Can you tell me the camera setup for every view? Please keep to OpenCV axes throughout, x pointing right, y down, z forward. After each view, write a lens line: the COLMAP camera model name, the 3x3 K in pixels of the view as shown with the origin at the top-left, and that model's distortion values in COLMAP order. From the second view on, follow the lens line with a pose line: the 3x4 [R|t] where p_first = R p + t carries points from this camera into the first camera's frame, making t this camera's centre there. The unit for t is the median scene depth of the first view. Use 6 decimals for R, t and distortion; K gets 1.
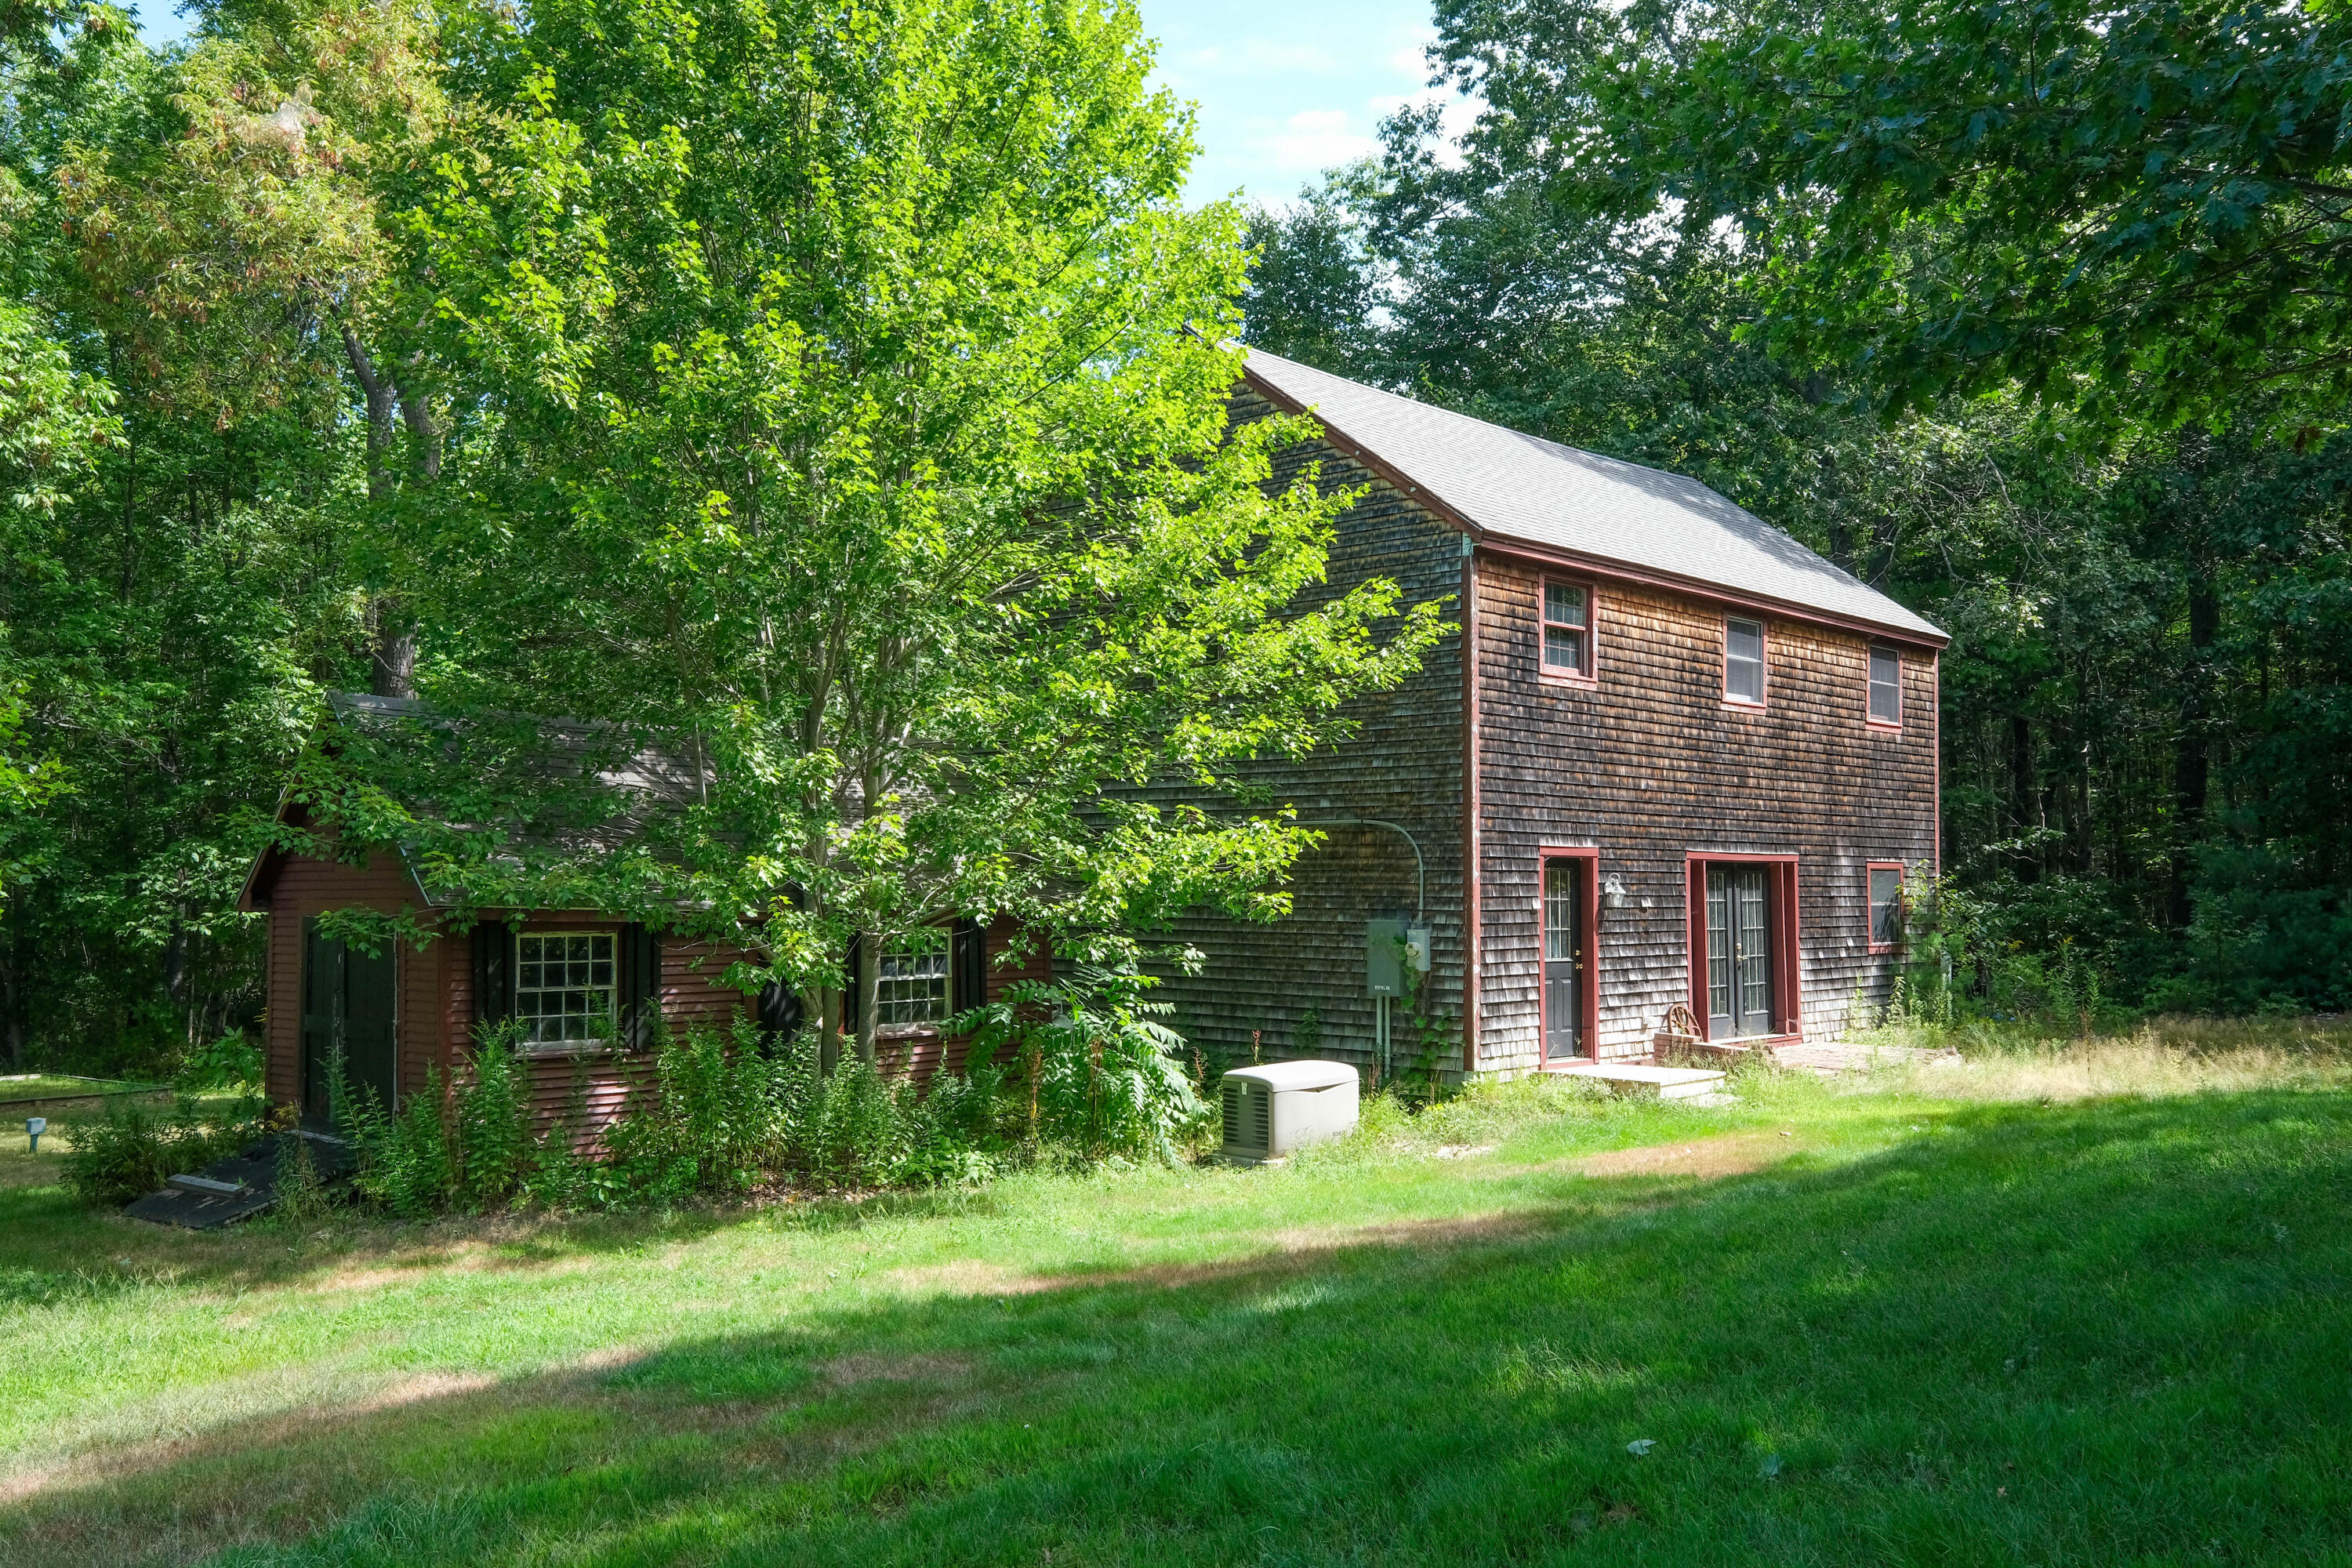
lens RADIAL K [[2018.9, 0, 1176.0], [0, 2018.9, 784.0], [0, 0, 1]] dist [-0.006401, -0.001067]
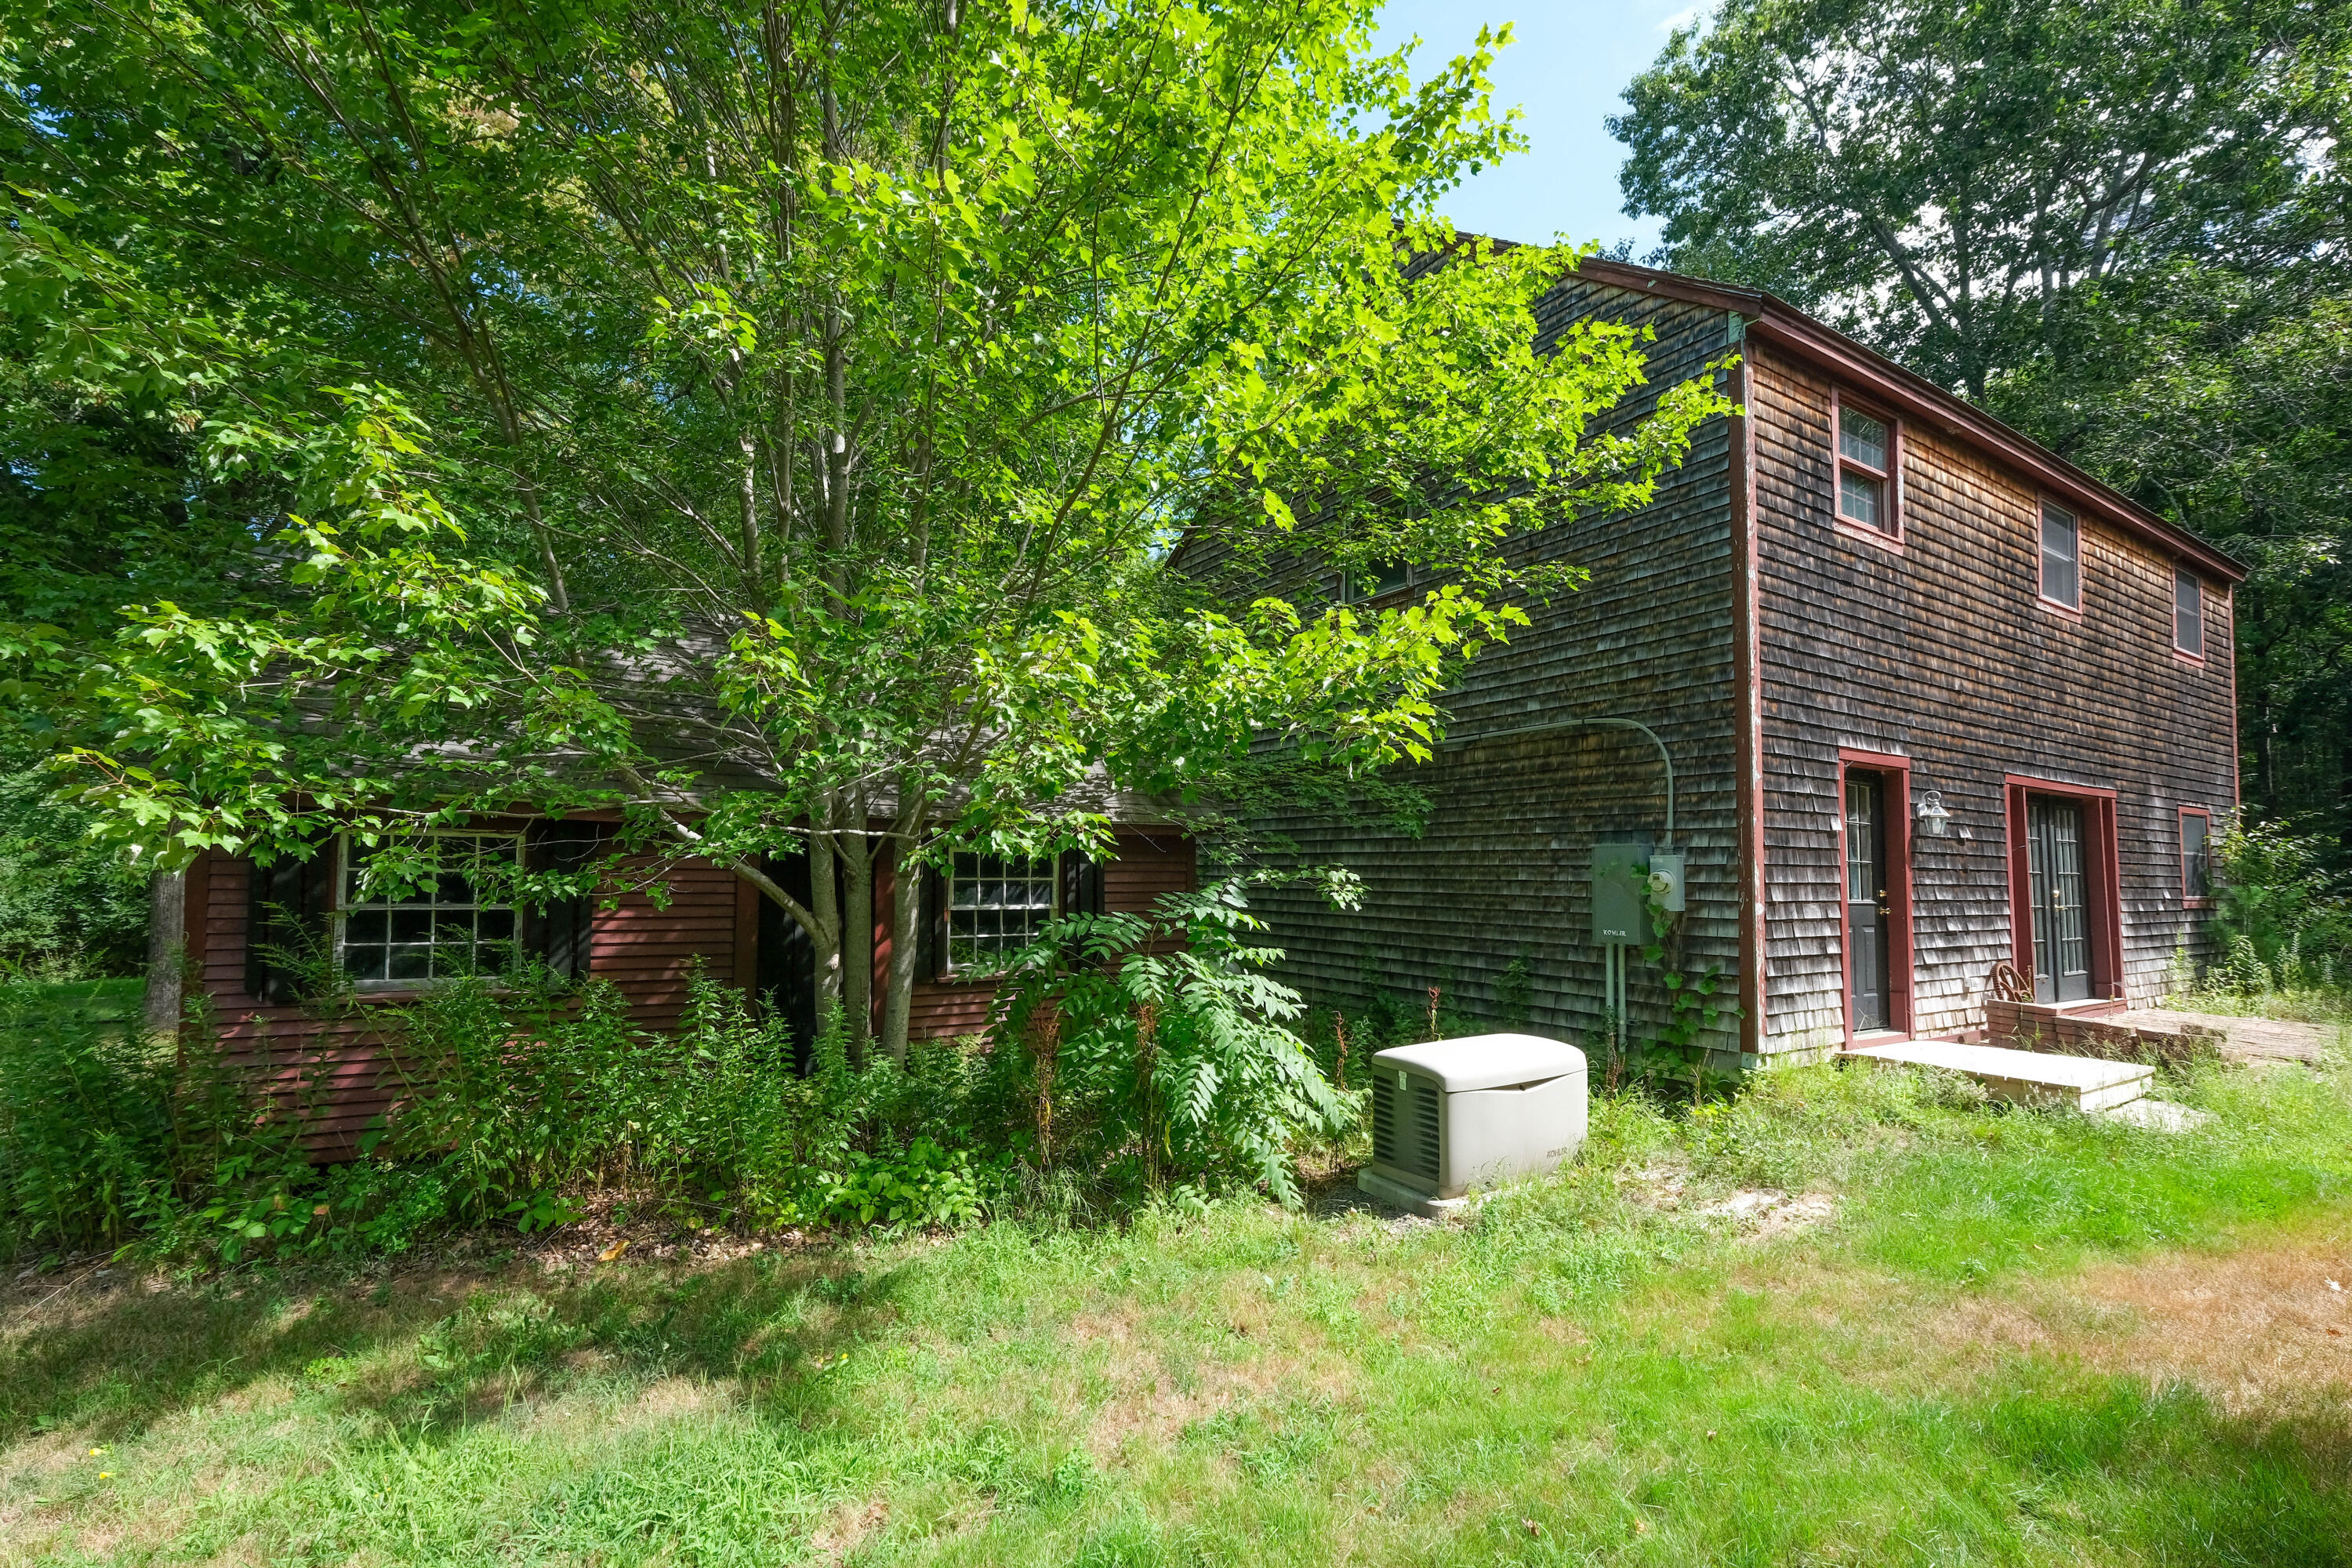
lens RADIAL K [[1024.2, 0, 1177.0], [0, 1024.2, 825.0], [0, 0, 1]] dist [0.000109, -0.005297]
pose [[0.964467, -0.006038, -0.264135, 0.043993], [0.005171, 0.999979, -0.003977, 0.059052], [0.264153, 0.002470, 0.964478, 0.565756]]
